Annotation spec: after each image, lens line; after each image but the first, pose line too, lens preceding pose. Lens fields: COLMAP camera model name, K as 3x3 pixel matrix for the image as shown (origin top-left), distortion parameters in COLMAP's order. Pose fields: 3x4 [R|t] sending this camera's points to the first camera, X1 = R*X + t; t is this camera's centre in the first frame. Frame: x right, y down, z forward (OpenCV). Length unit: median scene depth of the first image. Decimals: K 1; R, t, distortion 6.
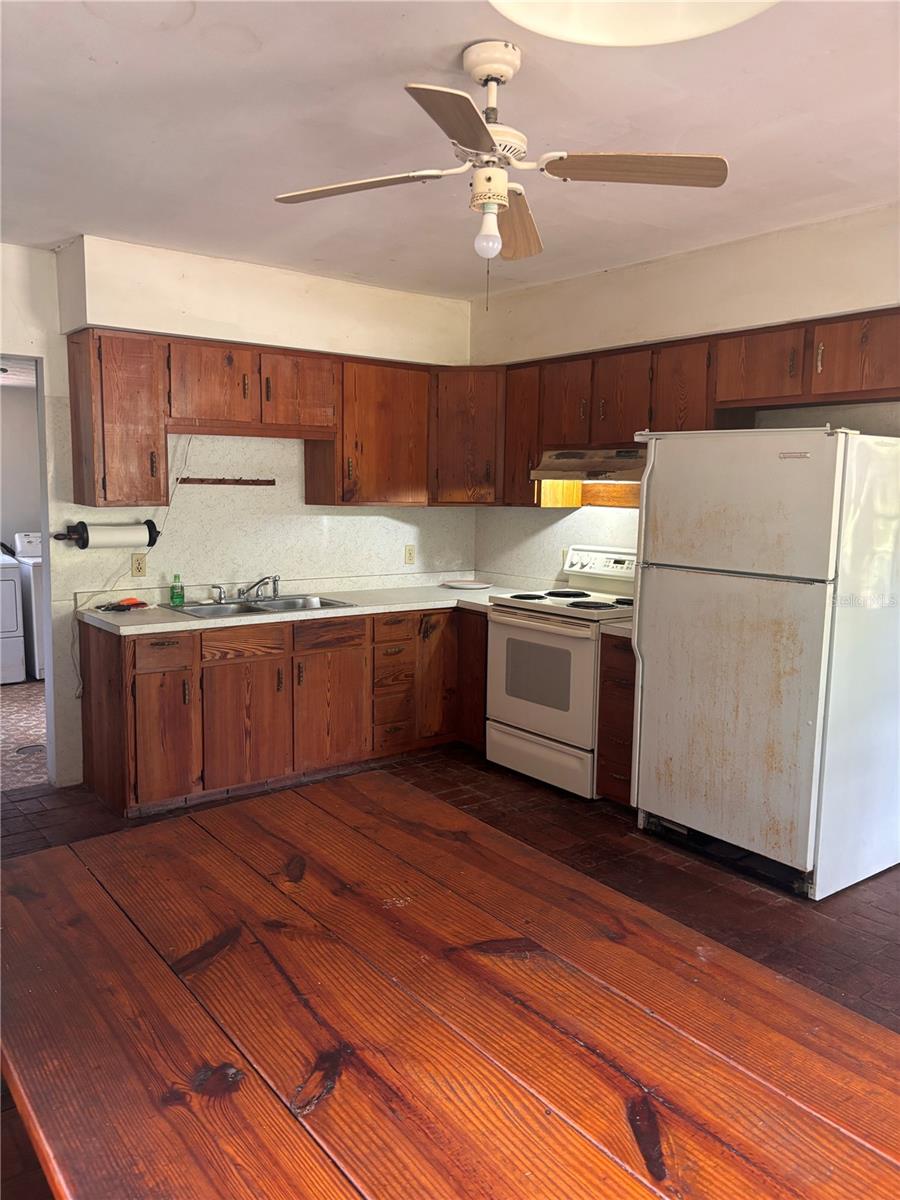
lens RADIAL K [[903.5, 0, 450.0], [0, 903.5, 602.0], [0, 0, 1]] dist [0.020917, 0.001457]
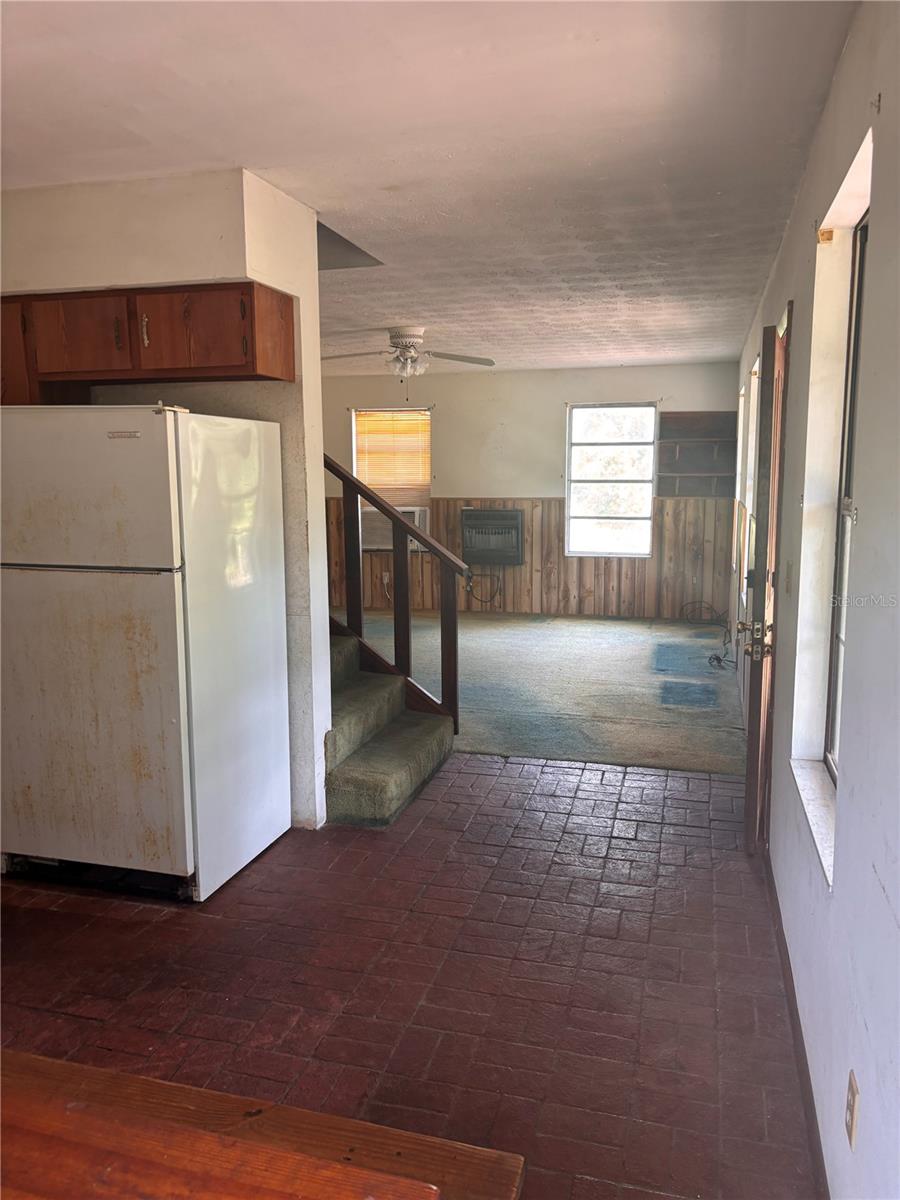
lens RADIAL K [[903.5, 0, 451.3], [0, 903.5, 599.9], [0, 0, 1]] dist [0.020917, 0.001457]
pose [[0.800205, -0.103558, 0.590717, 0.080956], [0.092396, 0.994507, 0.049182, -0.010307], [-0.592566, 0.015224, 0.805378, 0.068419]]
